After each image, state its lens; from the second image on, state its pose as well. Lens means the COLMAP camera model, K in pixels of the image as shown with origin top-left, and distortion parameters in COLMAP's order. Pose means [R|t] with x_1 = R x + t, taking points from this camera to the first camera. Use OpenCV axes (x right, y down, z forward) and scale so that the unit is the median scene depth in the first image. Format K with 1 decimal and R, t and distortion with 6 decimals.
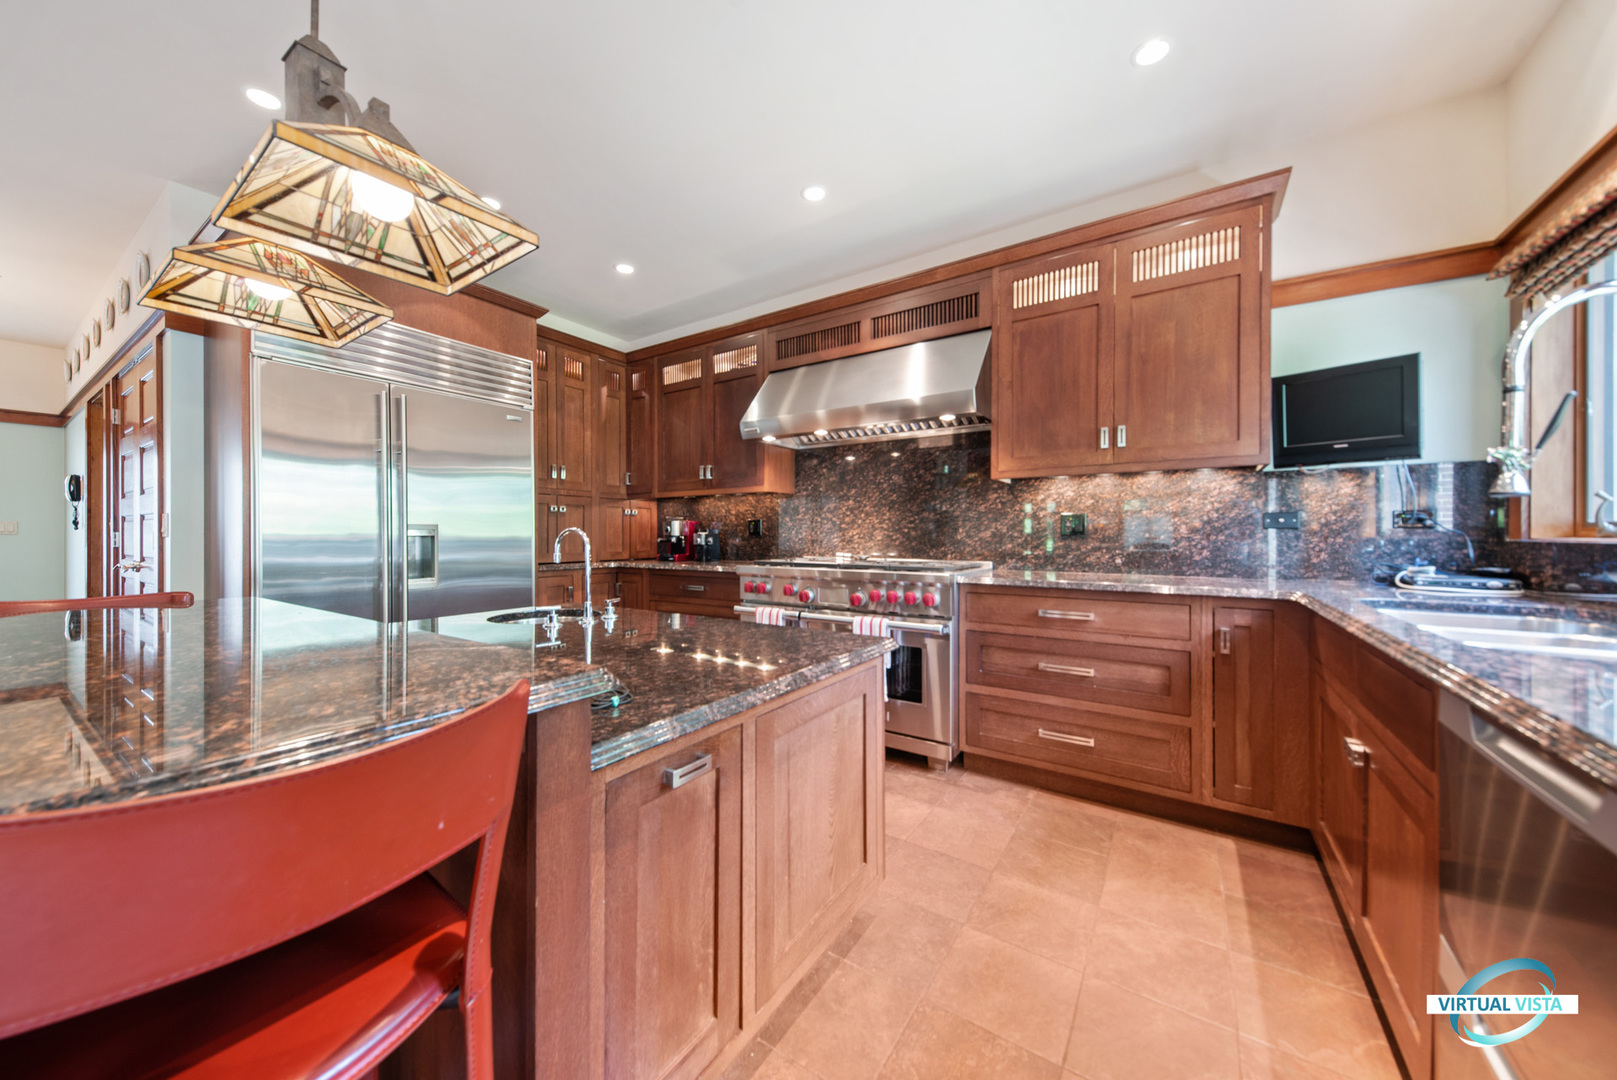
lens RADIAL K [[572.0, 0, 796.0], [0, 572.0, 539.3], [0, 0, 1]] dist [0.008835, -0.004268]
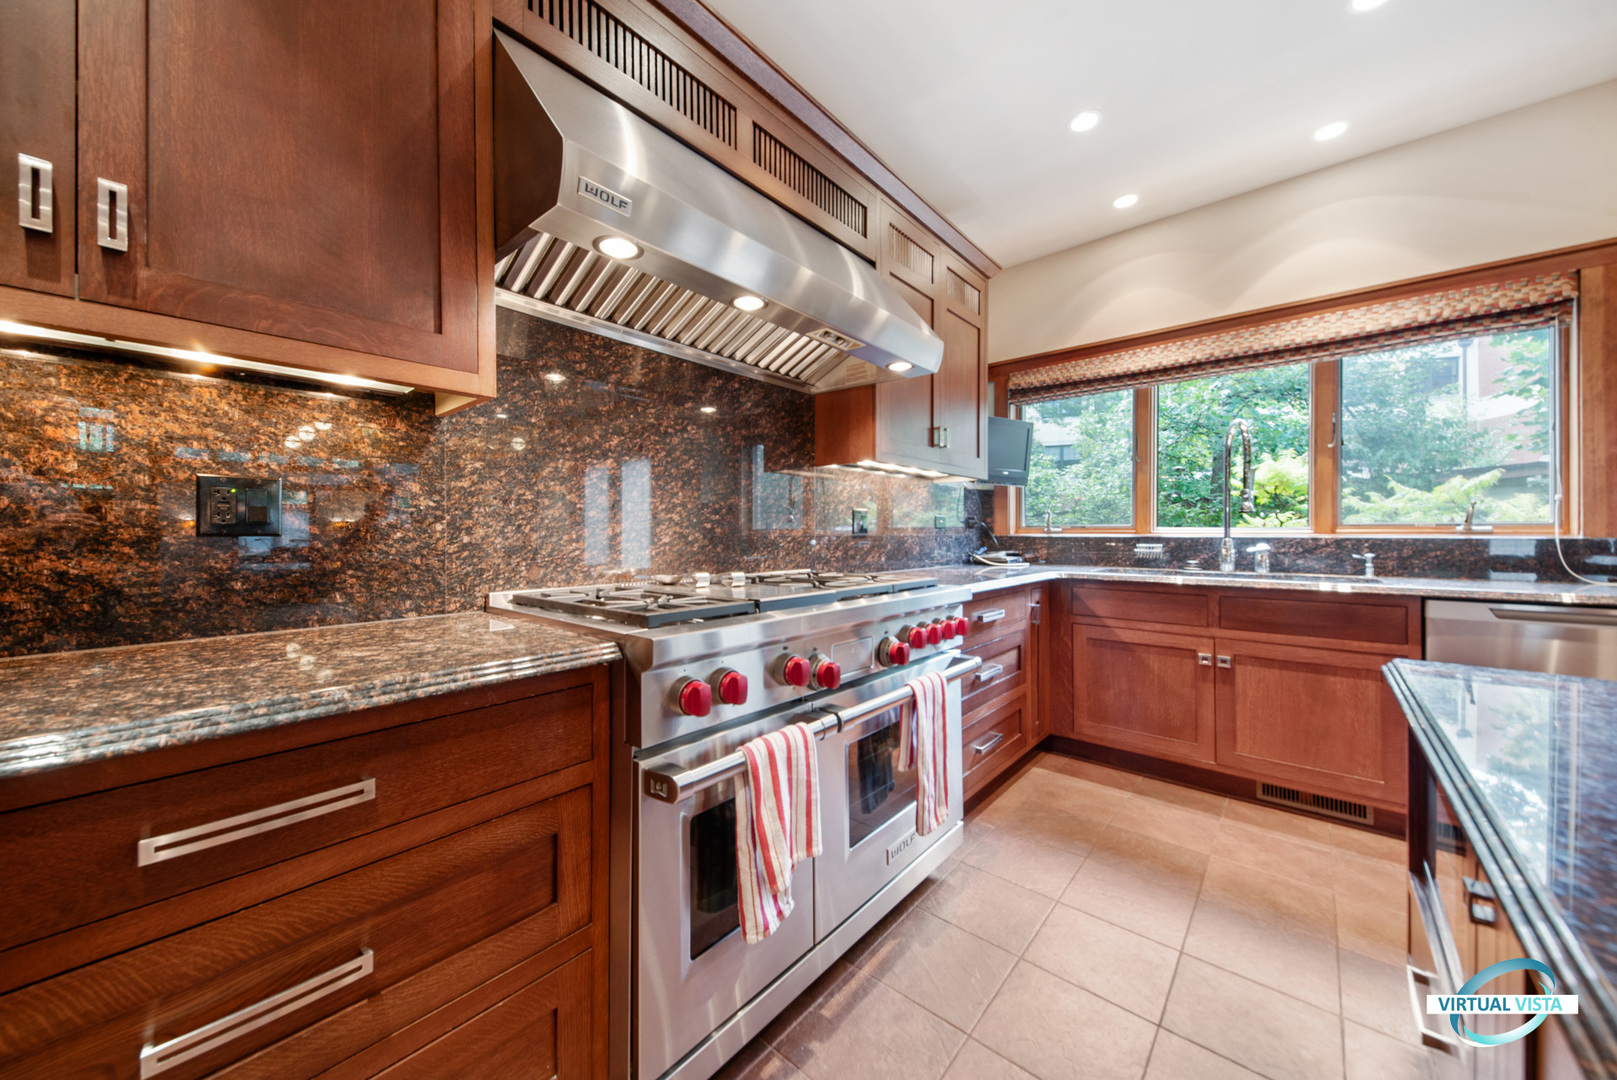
lens RADIAL K [[572.0, 0, 805.0], [0, 572.0, 537.3], [0, 0, 1]] dist [0.008835, -0.004268]
pose [[0.125414, -0.010765, 0.992046, -0.384511], [0.007426, 0.999923, 0.009911, -0.009763], [-0.992077, 0.006124, 0.125484, 0.884648]]
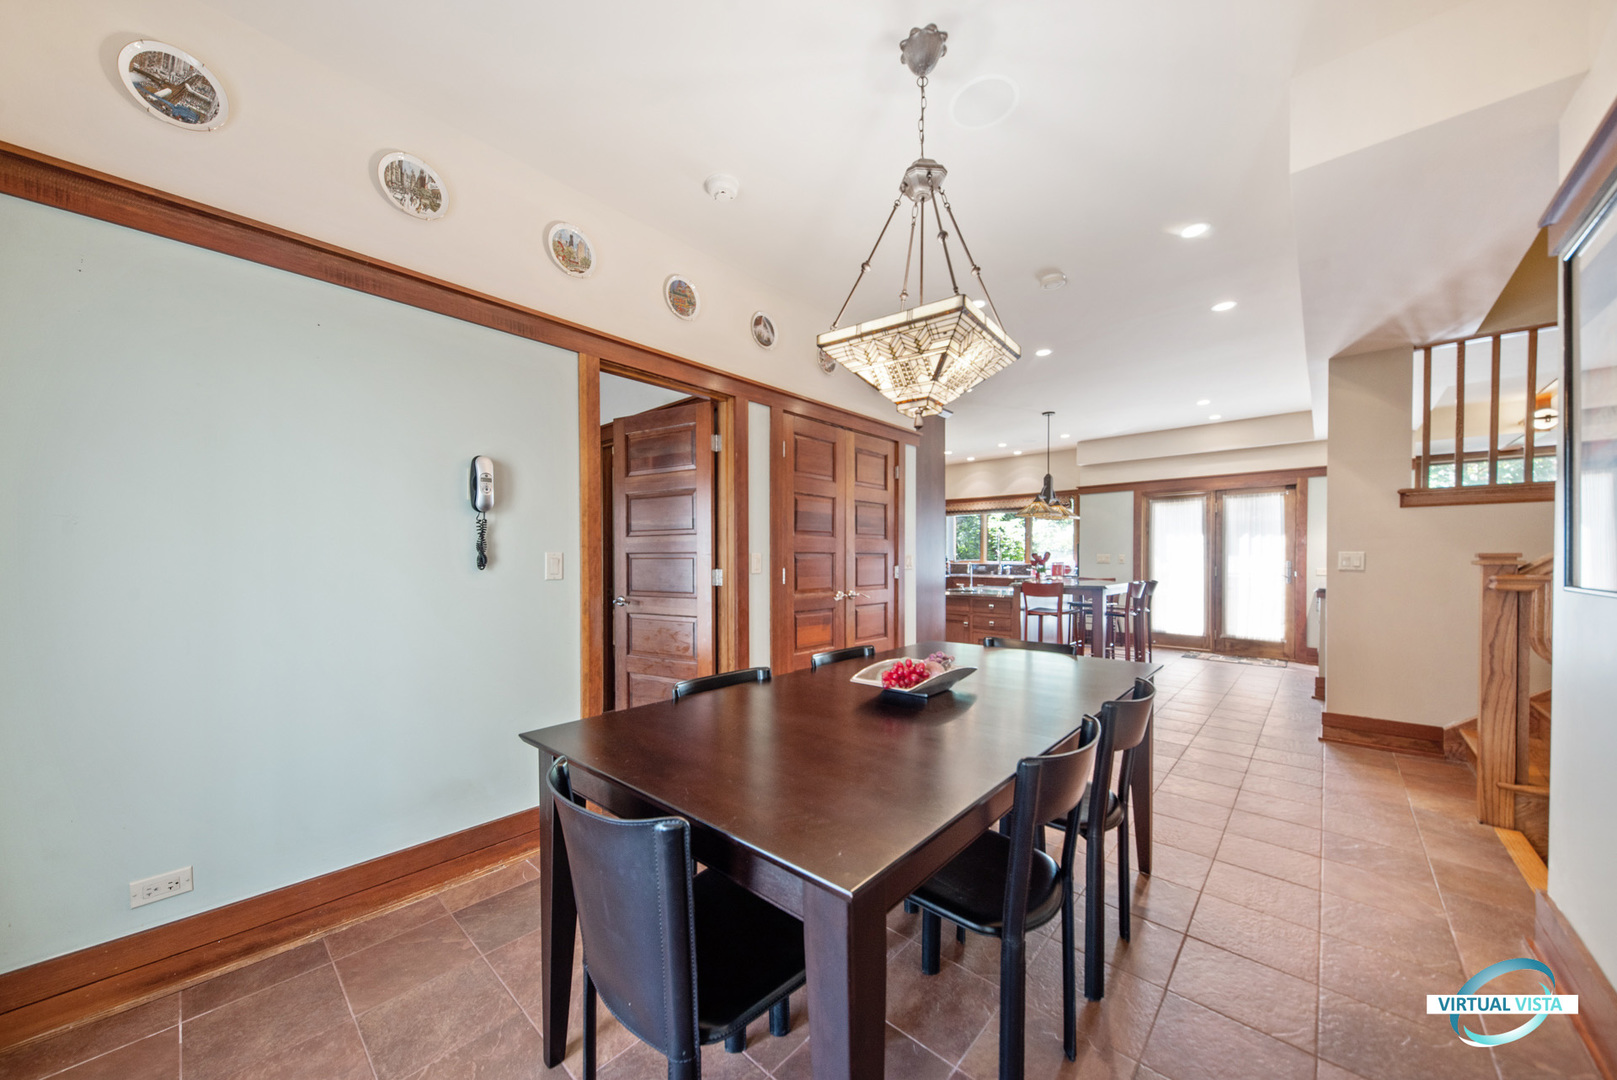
lens RADIAL K [[572.0, 0, 776.7], [0, 572.0, 559.7], [0, 0, 1]] dist [0.008835, -0.004268]
pose [[0.177507, -0.005442, 0.984104, -2.485134], [0.004028, 0.999980, 0.004803, -0.037300], [-0.984111, 0.003112, 0.177526, 0.957163]]
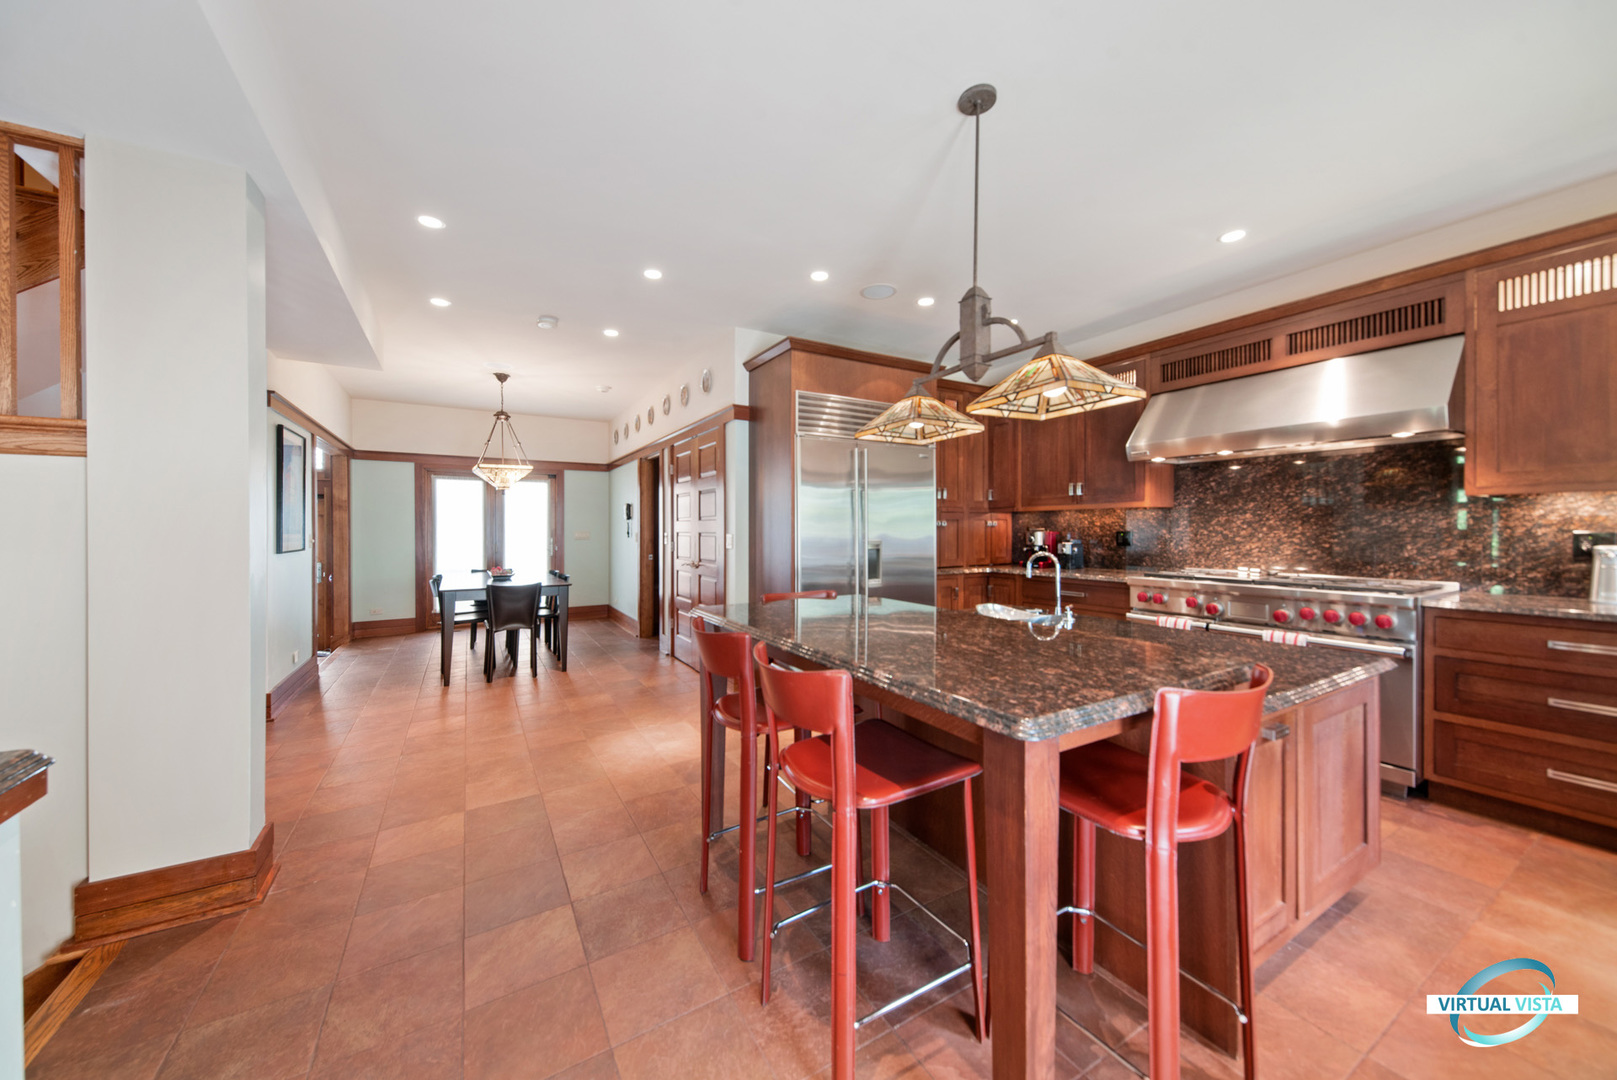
lens RADIAL K [[572.0, 0, 780.8], [0, 572.0, 533.1], [0, 0, 1]] dist [0.008835, -0.004268]
pose [[0.892953, -0.000573, -0.450150, -0.204325], [0.001202, 0.999999, 0.001112, -0.041099], [0.450149, -0.001534, 0.892952, -0.295356]]
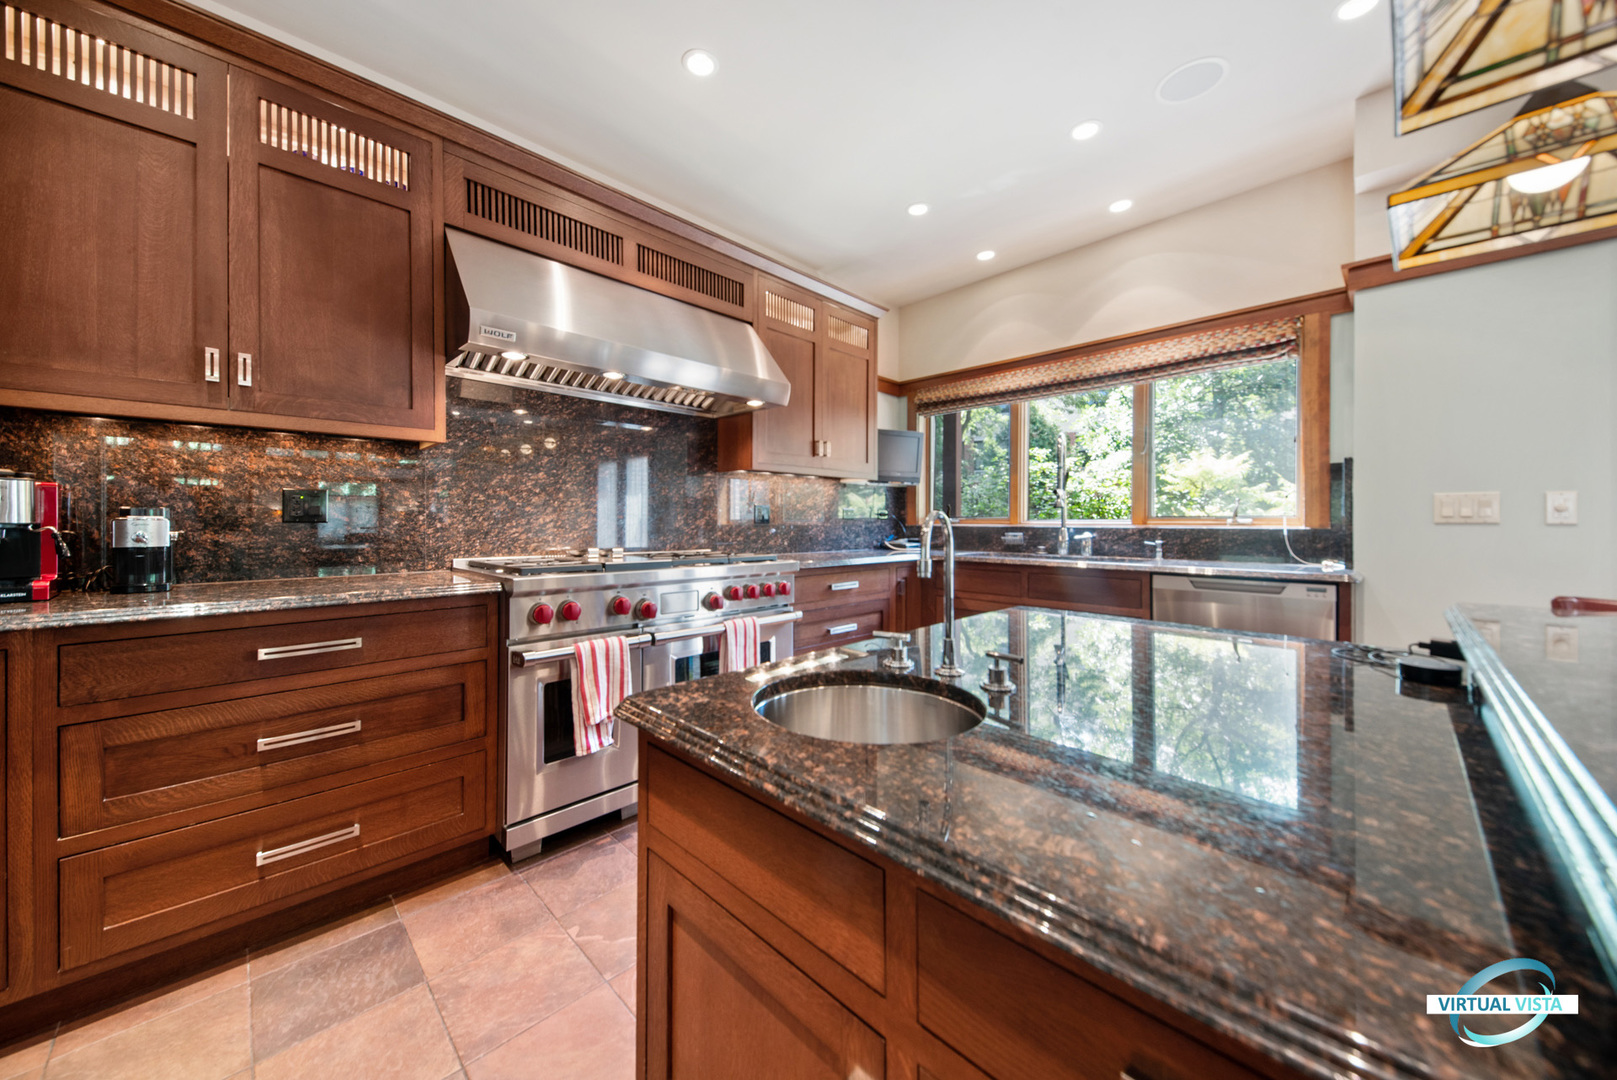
lens RADIAL K [[572.0, 0, 814.0], [0, 572.0, 528.2], [0, 0, 1]] dist [0.008835, -0.004268]
pose [[0.192247, -0.010861, 0.981287, -0.581606], [0.004412, 0.999938, 0.010203, -0.007449], [-0.981337, 0.002368, 0.192283, 0.614469]]
